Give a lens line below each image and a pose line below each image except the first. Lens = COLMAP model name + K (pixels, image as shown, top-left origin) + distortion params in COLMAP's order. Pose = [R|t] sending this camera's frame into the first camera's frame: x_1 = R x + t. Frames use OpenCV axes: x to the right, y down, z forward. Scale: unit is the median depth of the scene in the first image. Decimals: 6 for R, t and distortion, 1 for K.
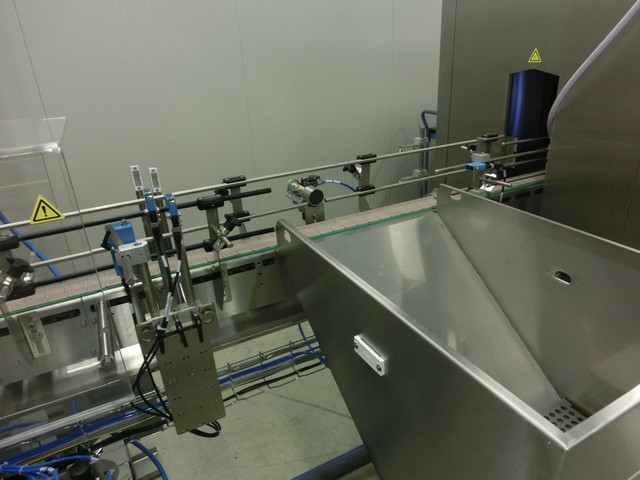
lens RADIAL K [[441.7, 0, 320.0], [0, 441.7, 240.0], [0, 0, 1]] dist [-0.061079, 0.051646]
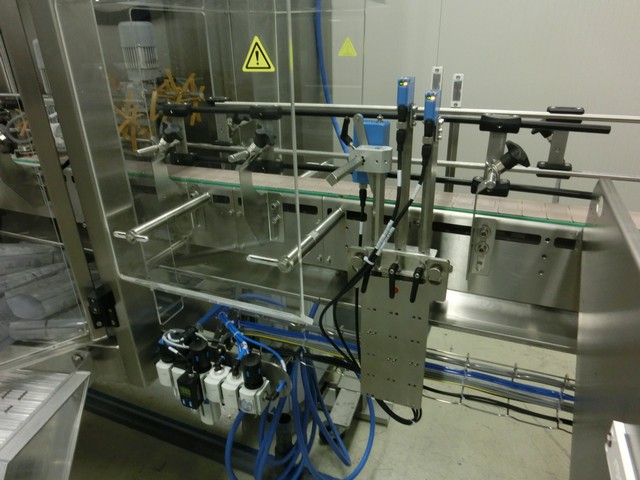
lens RADIAL K [[441.7, 0, 320.0], [0, 441.7, 240.0], [0, 0, 1]] dist [-0.061079, 0.051646]
pose [[0.643164, 0.357894, -0.676943, 0.086156], [-0.314261, 0.929540, 0.192860, 0.036722], [0.698269, 0.088697, 0.710319, 0.320039]]
